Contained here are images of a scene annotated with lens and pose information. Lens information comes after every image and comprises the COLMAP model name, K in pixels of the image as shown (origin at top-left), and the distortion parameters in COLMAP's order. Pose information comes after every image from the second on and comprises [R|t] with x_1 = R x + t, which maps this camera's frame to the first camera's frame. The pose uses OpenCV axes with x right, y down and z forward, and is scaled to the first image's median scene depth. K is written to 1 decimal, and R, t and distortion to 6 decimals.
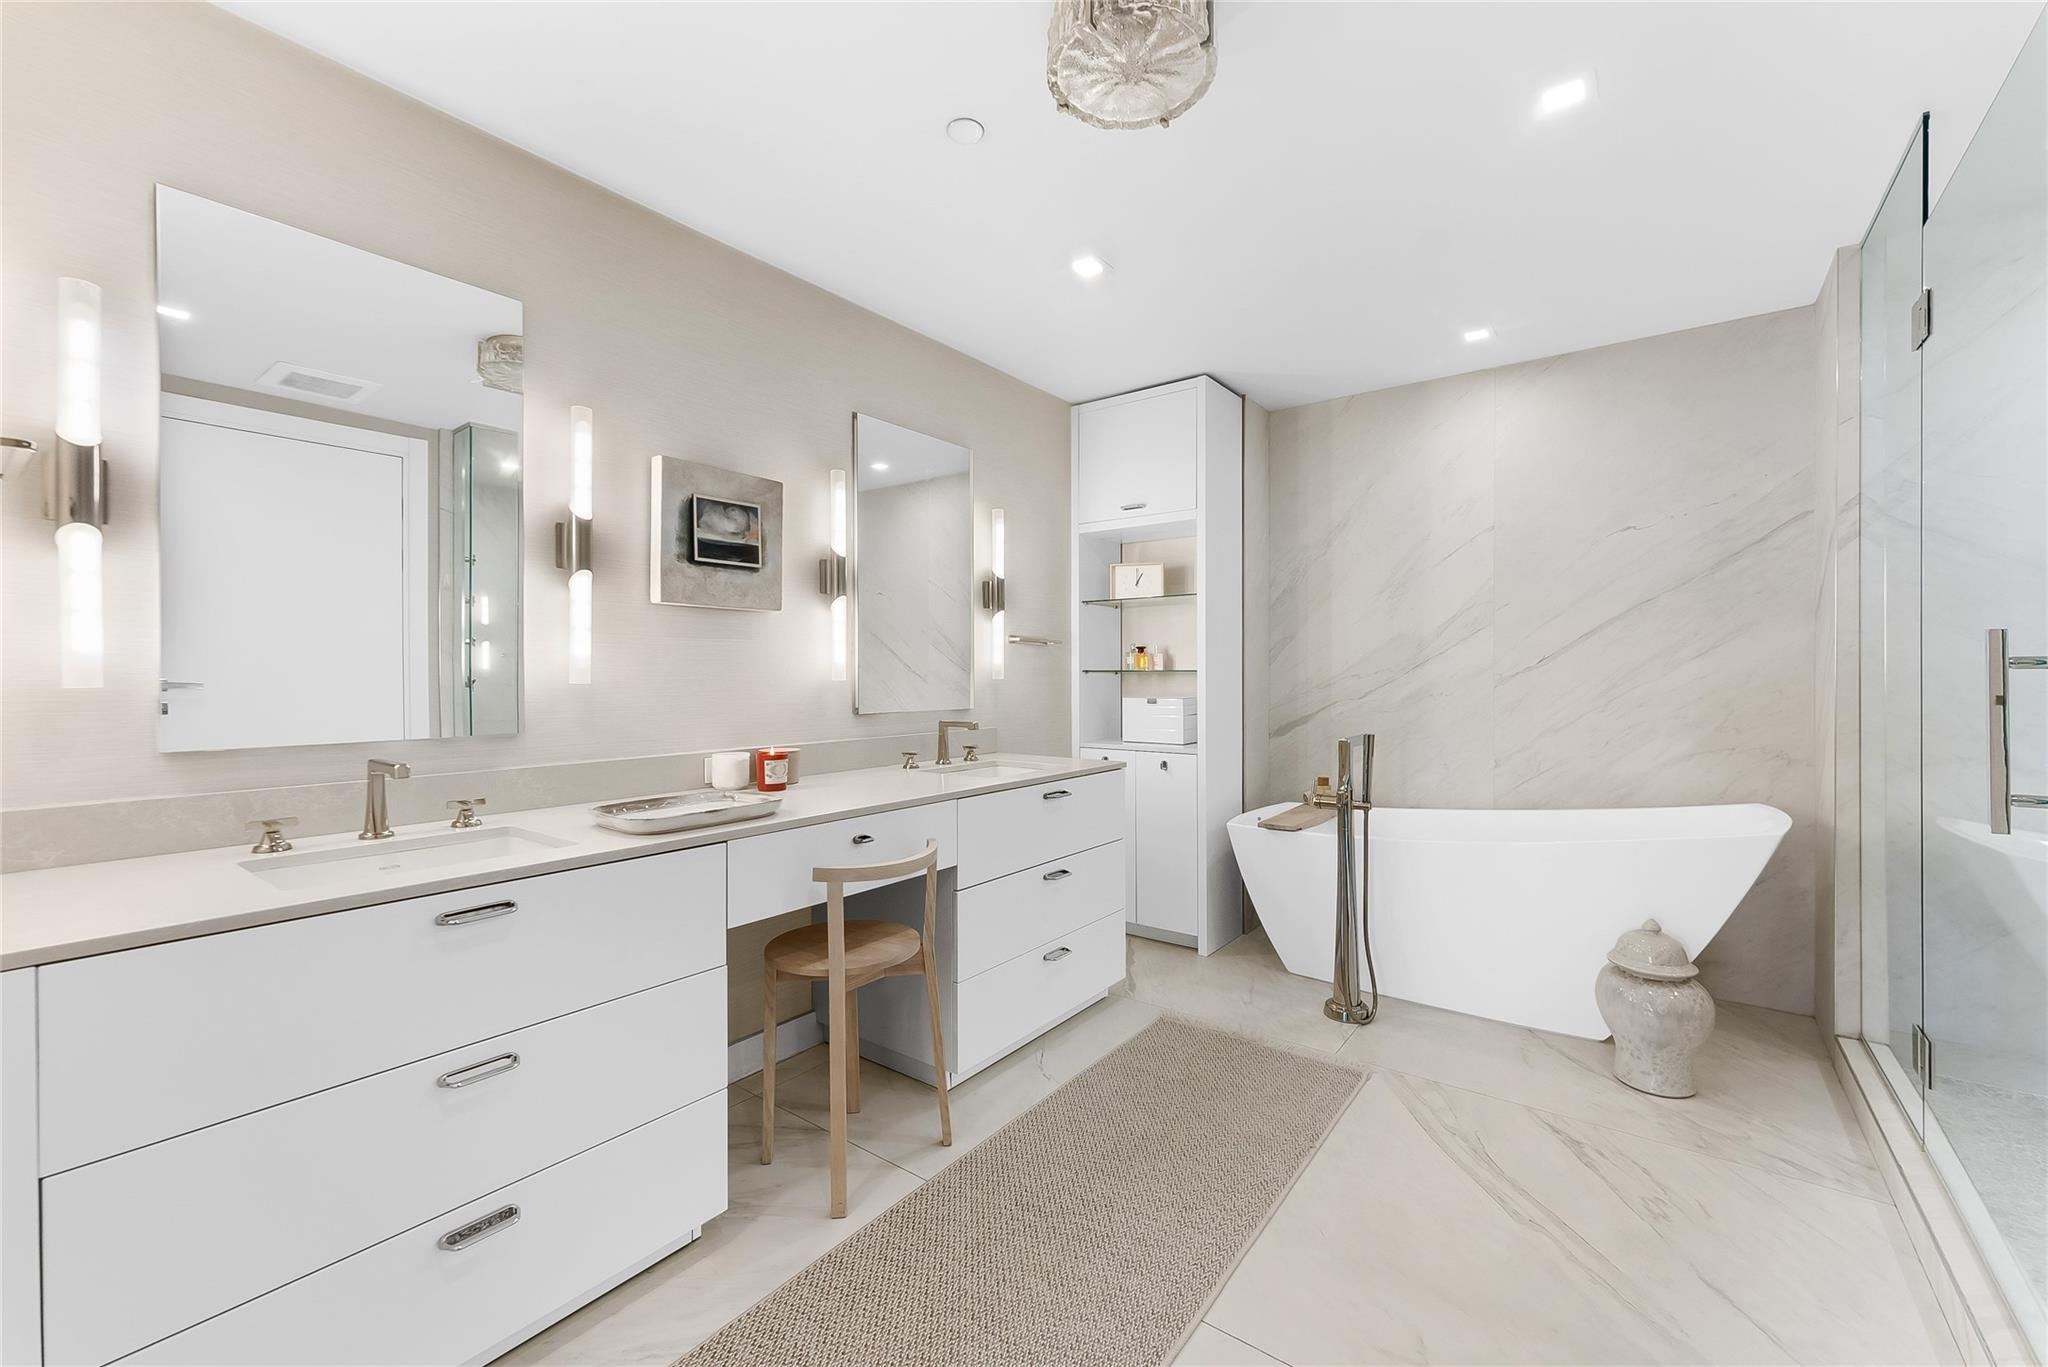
lens RADIAL K [[830.8, 0, 1025.6], [0, 830.8, 670.9], [0, 0, 1]] dist [0.001048, 0.000498]
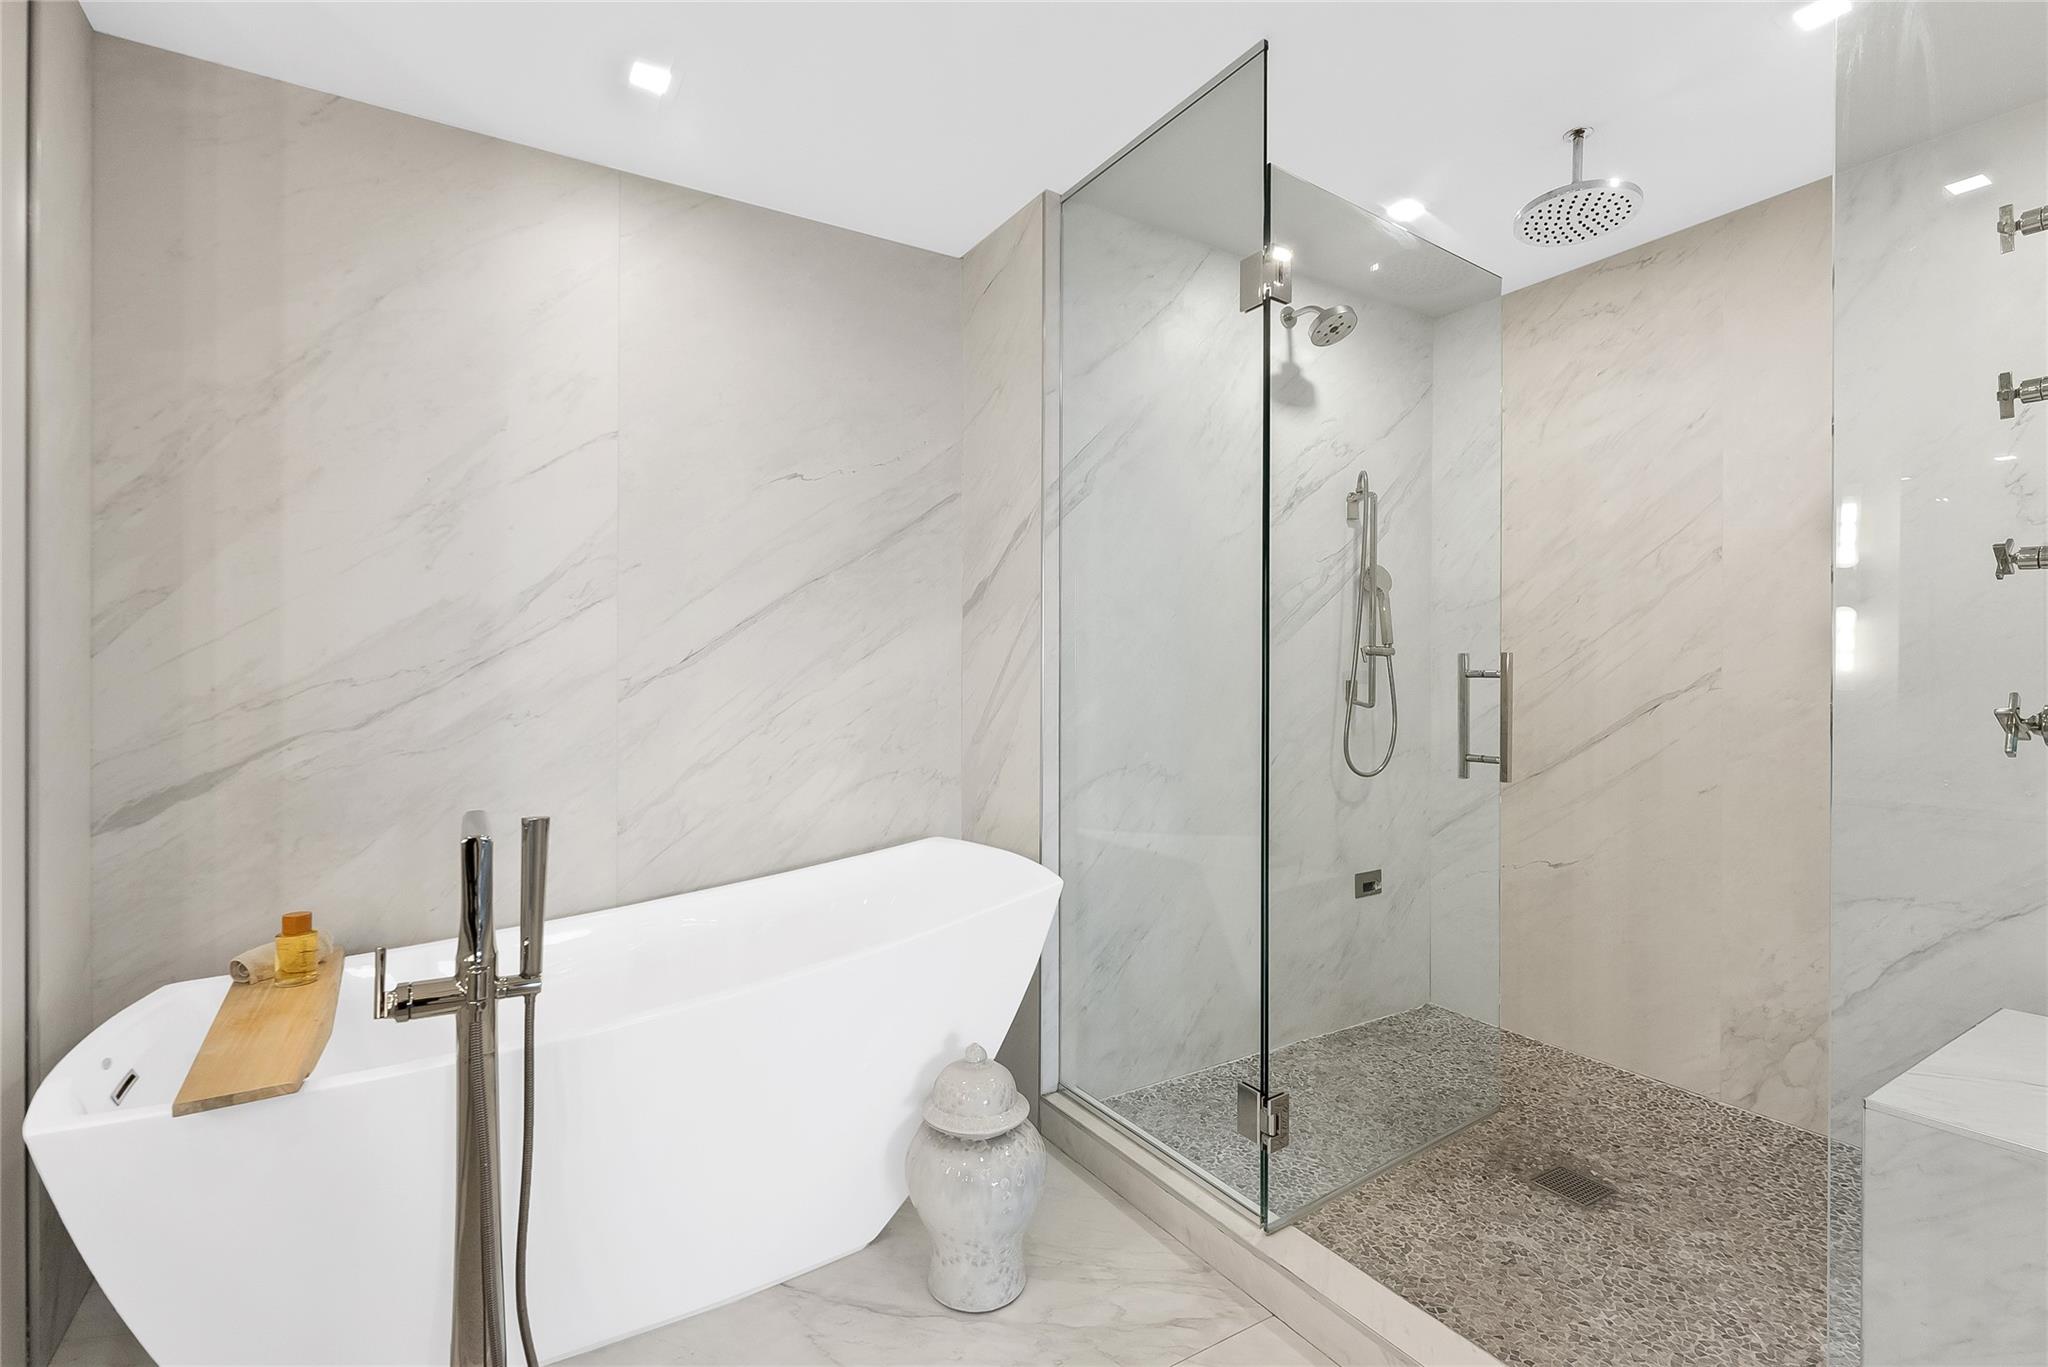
lens RADIAL K [[935.5, 0, 1031.6], [0, 935.5, 680.9], [0, 0, 1]] dist [-0.003255, -0.000215]
pose [[0.363440, 0.000266, 0.931617, 0.046458], [-0.007028, 0.999972, 0.002457, 0.001877], [-0.931591, -0.007440, 0.363432, 0.516272]]
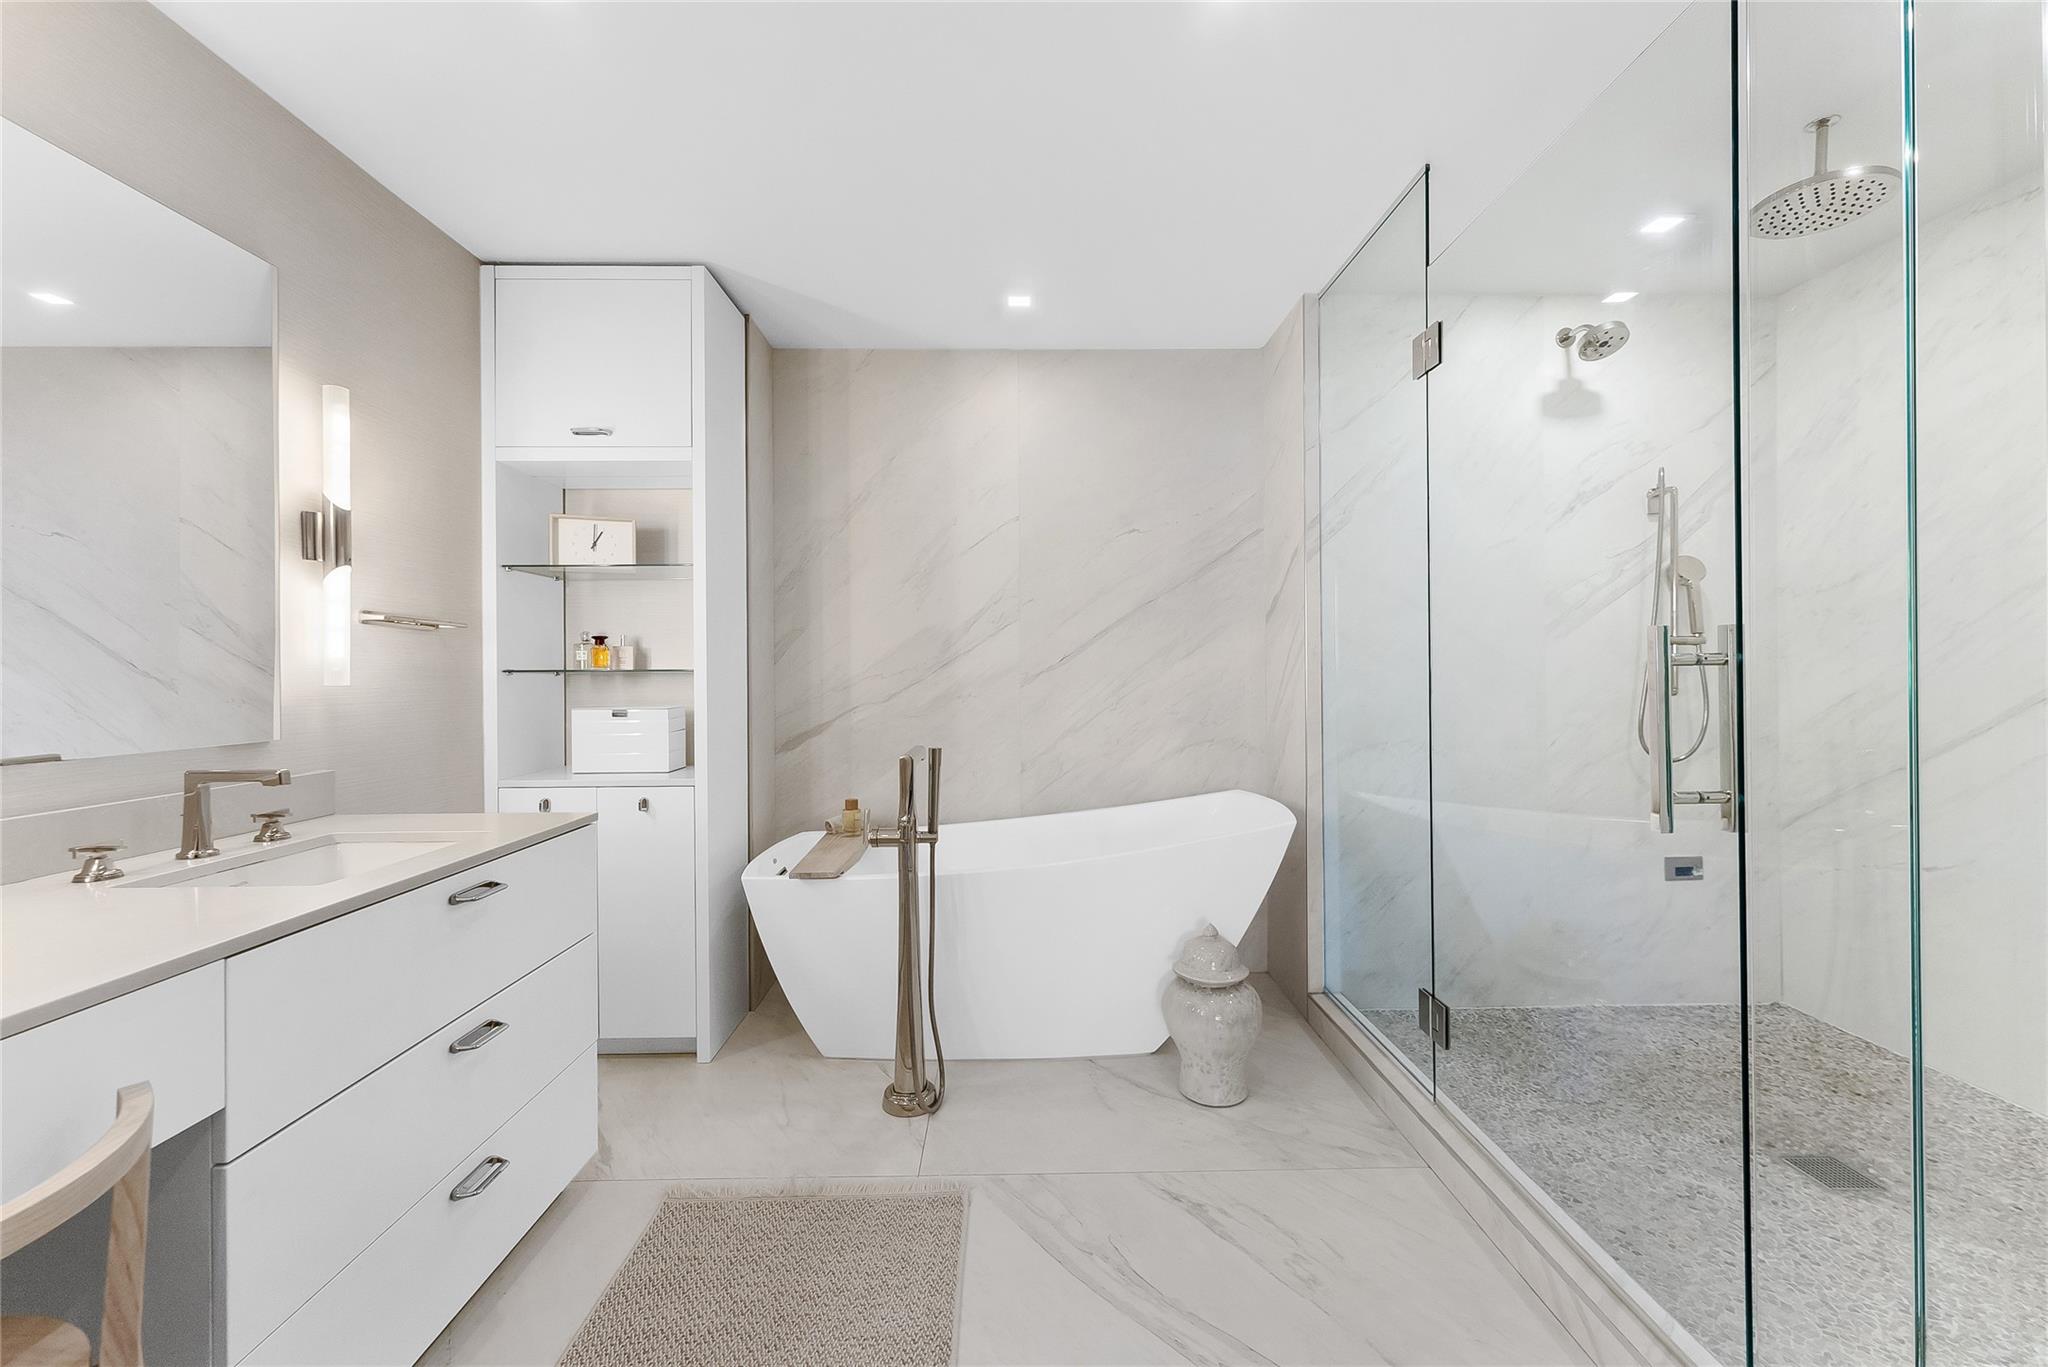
lens RADIAL K [[830.8, 0, 1025.6], [0, 830.8, 670.9], [0, 0, 1]] dist [0.001048, 0.000498]
pose [[0.787849, -0.002657, 0.615862, -0.013089], [0.002596, 0.999996, 0.000994, 0.000536], [-0.615863, 0.000815, 0.787853, 0.276104]]
